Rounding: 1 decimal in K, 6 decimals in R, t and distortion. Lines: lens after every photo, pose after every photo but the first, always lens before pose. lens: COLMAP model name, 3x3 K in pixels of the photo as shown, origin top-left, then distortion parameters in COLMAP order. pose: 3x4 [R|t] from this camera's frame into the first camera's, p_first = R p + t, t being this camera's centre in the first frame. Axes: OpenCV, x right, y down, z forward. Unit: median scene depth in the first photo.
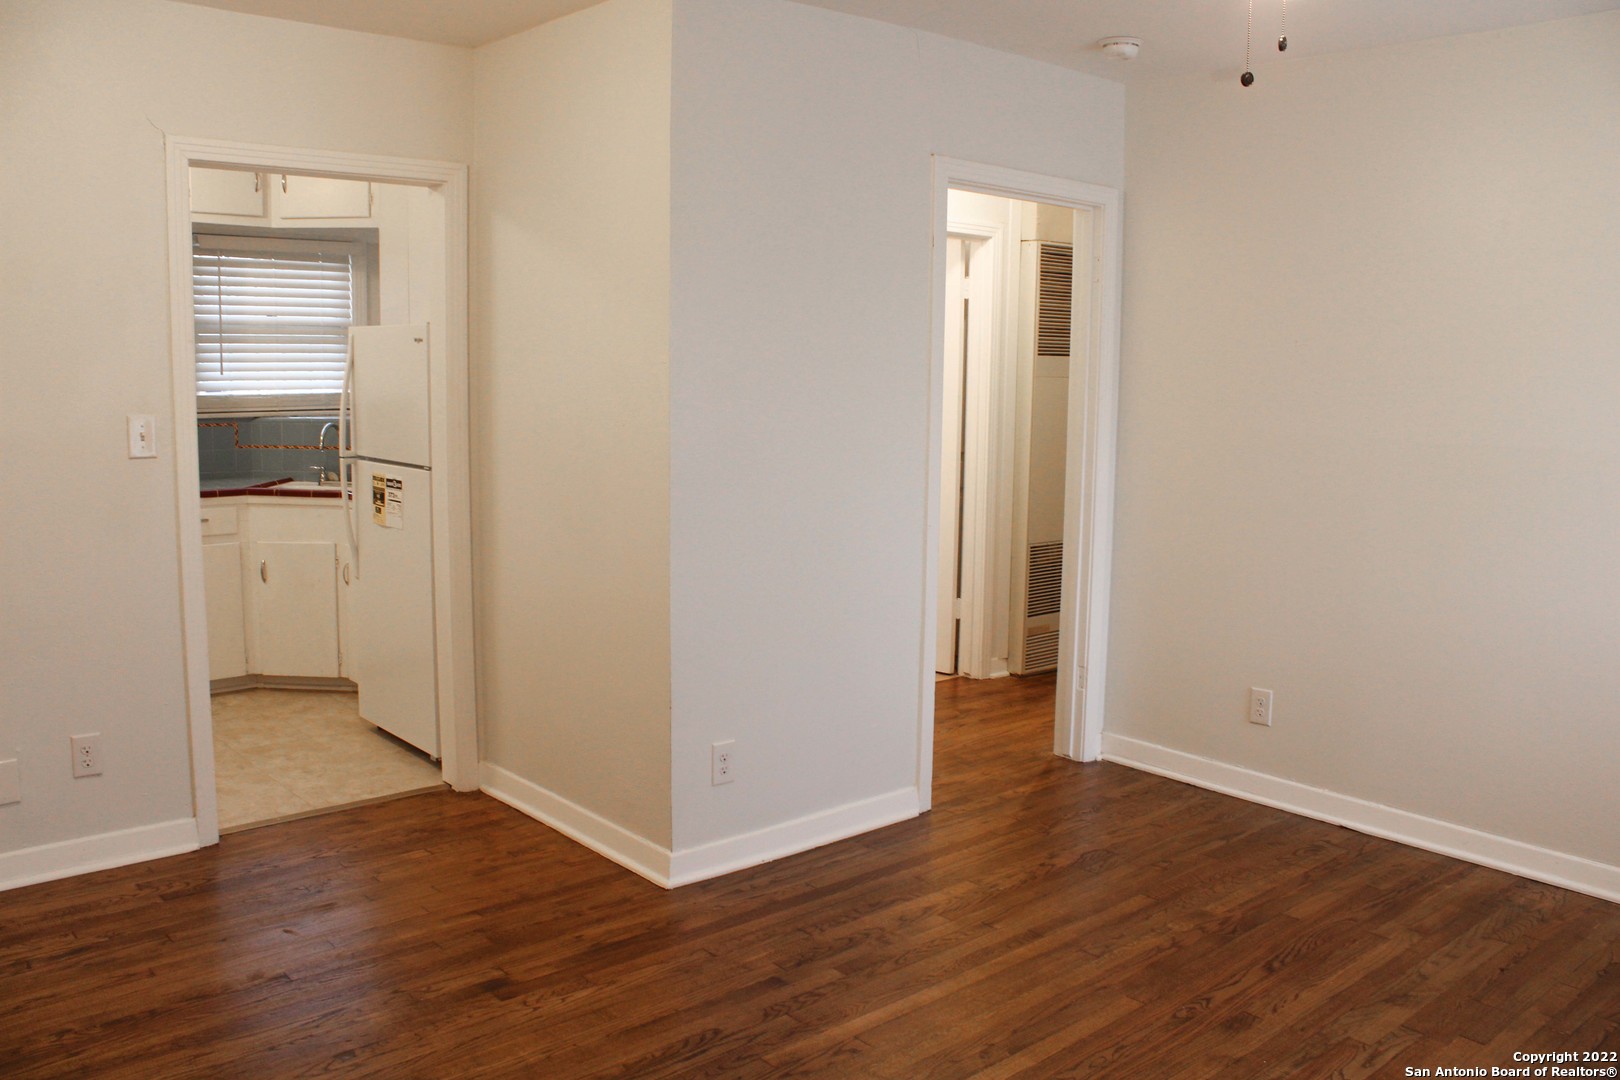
lens RADIAL K [[1331.1, 0, 808.4], [0, 1331.1, 543.2], [0, 0, 1]] dist [-0.169340, 0.142249]
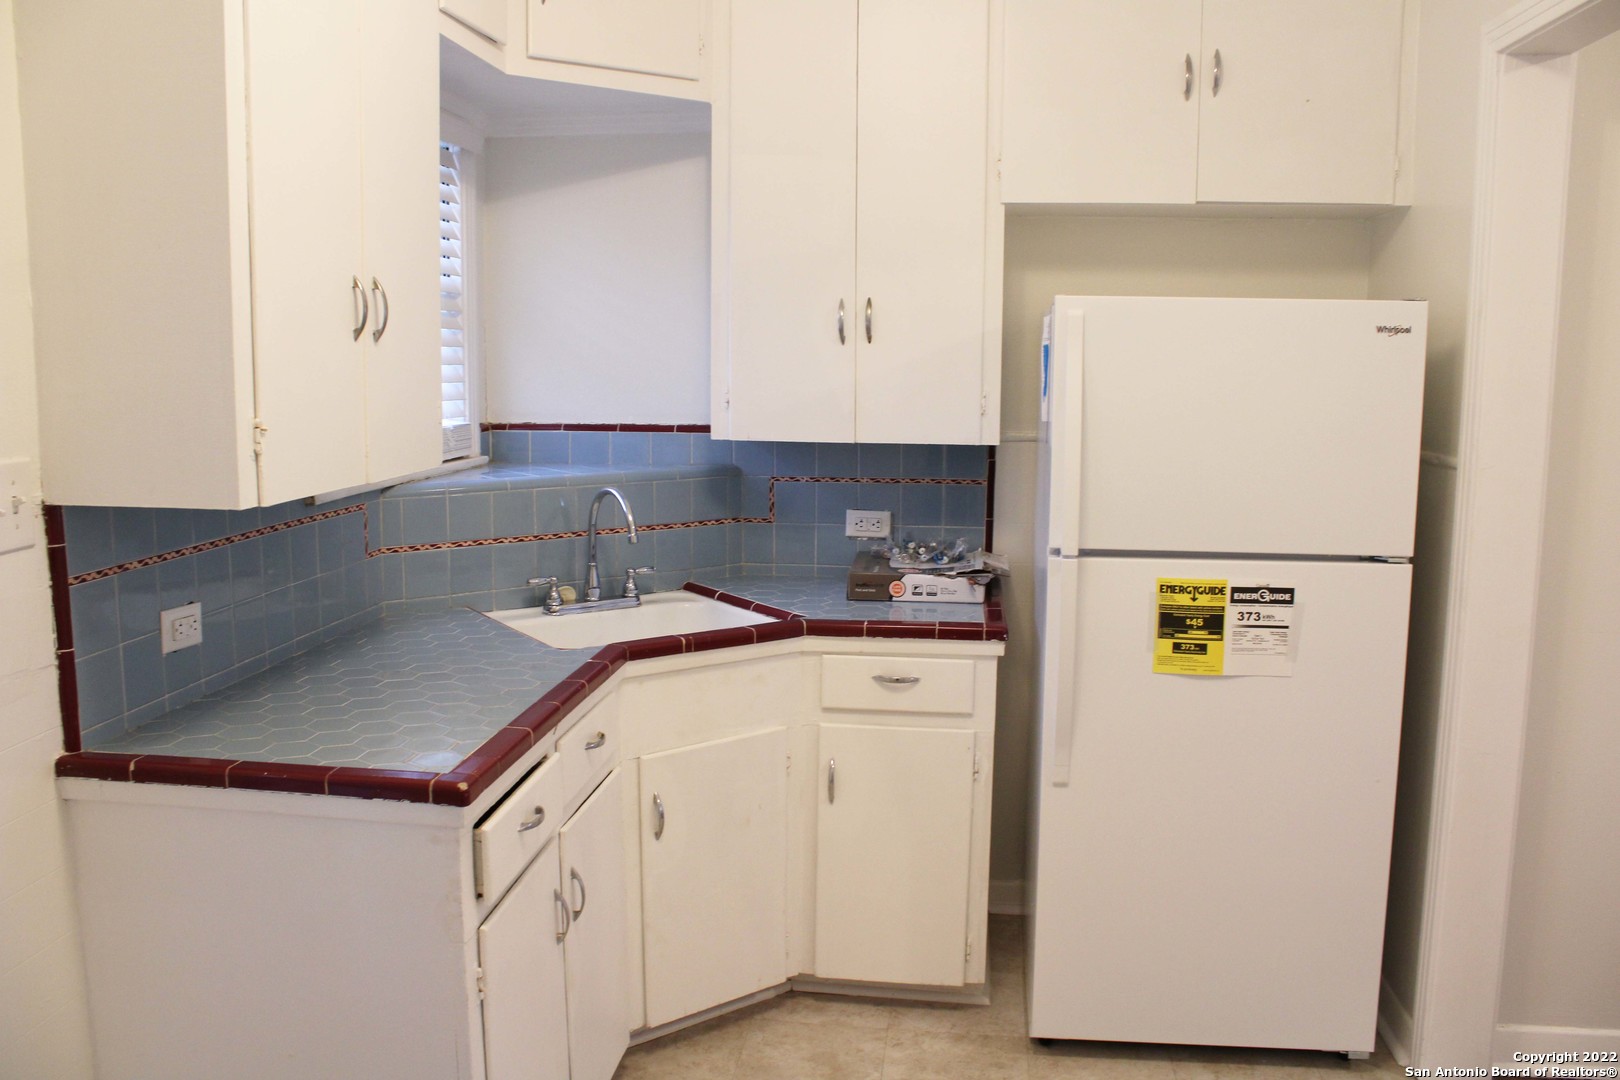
lens RADIAL K [[1331.1, 0, 808.4], [0, 1331.1, 543.2], [0, 0, 1]] dist [-0.169340, 0.142249]
pose [[0.754751, -0.107664, 0.647116, -0.638322], [0.098026, 0.993875, 0.051025, -0.089242], [-0.648646, 0.024923, 0.760682, 0.567048]]
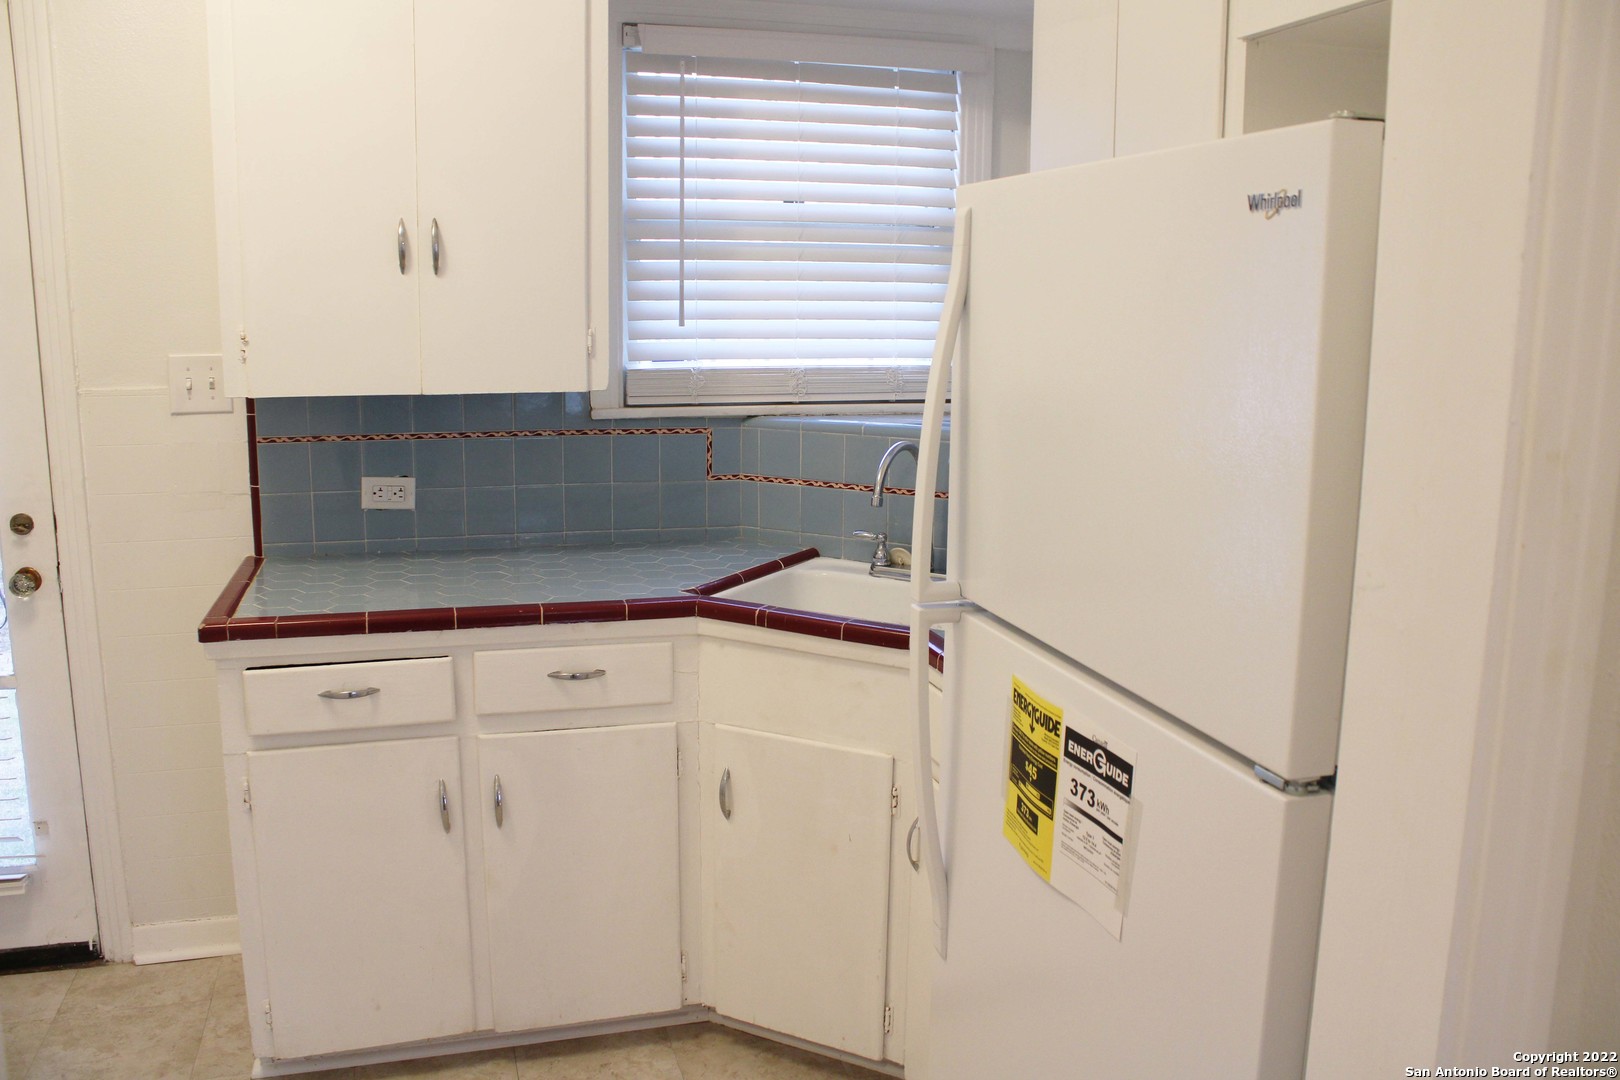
lens RADIAL K [[1331.1, 0, 808.4], [0, 1331.1, 543.2], [0, 0, 1]] dist [-0.169340, 0.142249]
pose [[0.906515, 0.070885, -0.416180, -0.207793], [-0.053956, 0.997172, 0.052315, -0.079931], [0.418712, -0.024968, 0.907776, 0.582461]]
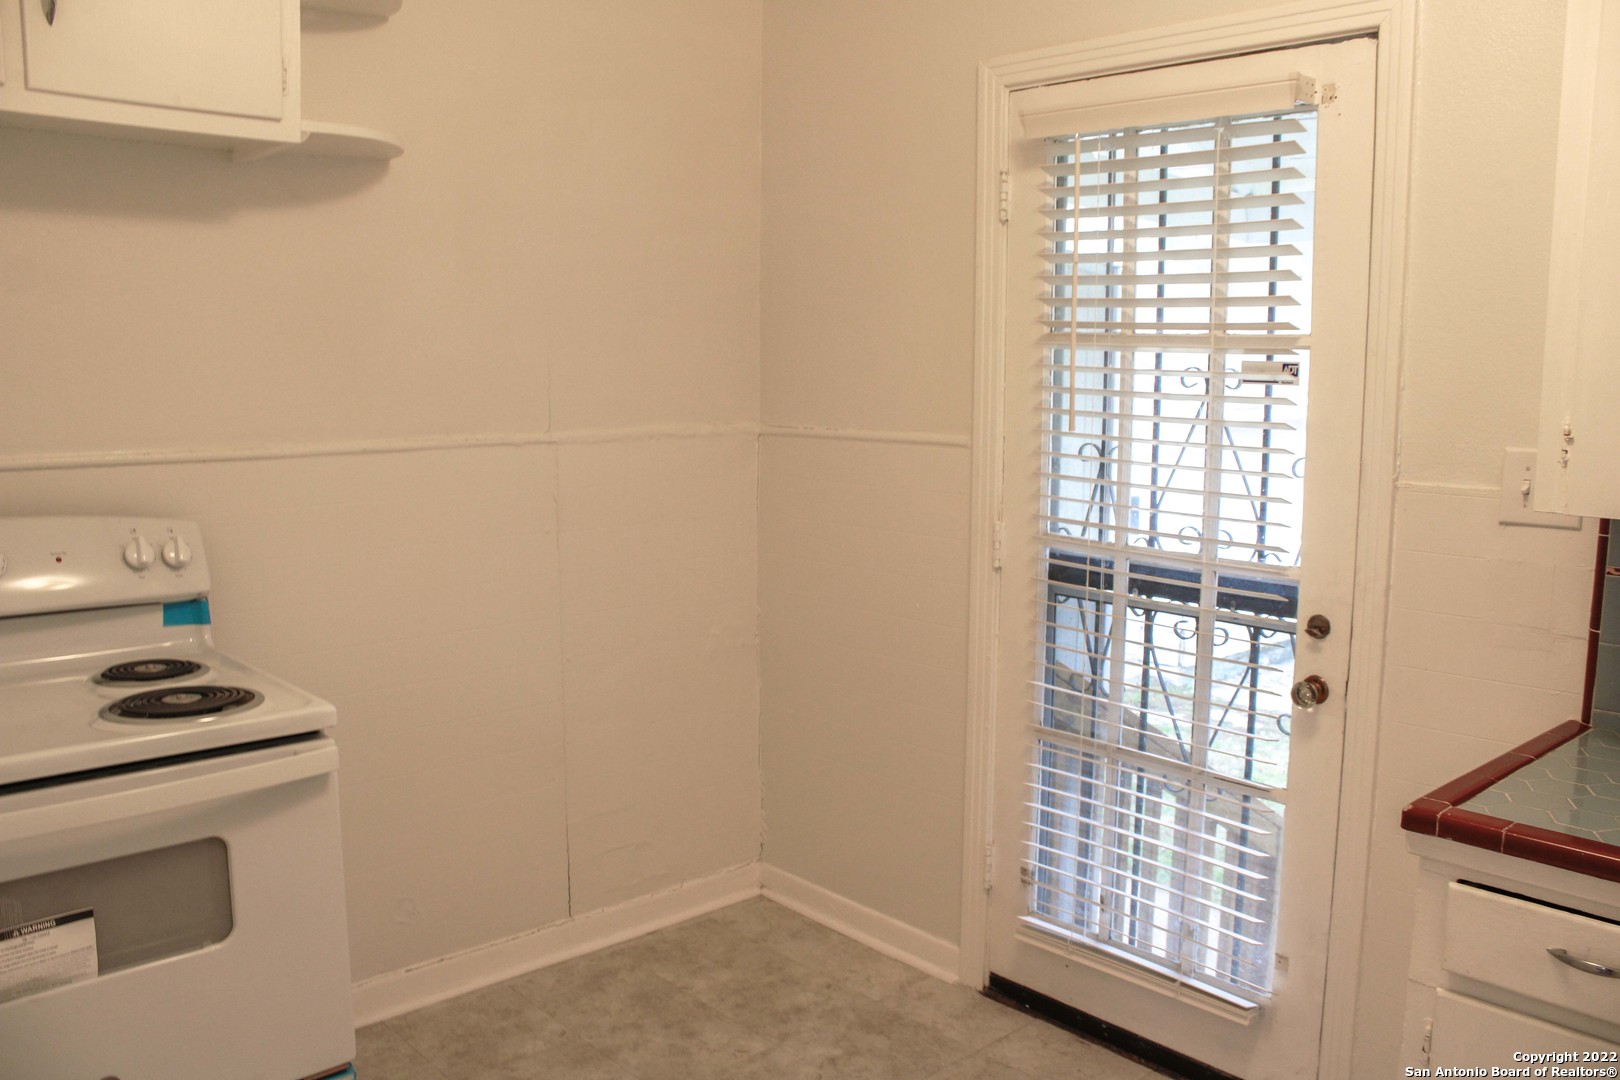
lens RADIAL K [[1331.1, 0, 808.4], [0, 1331.1, 543.2], [0, 0, 1]] dist [-0.169340, 0.142249]
pose [[0.016127, 0.117659, -0.992923, -0.248831], [-0.142887, 0.983131, 0.114178, -0.096835], [0.989608, 0.140034, 0.032667, 0.696504]]
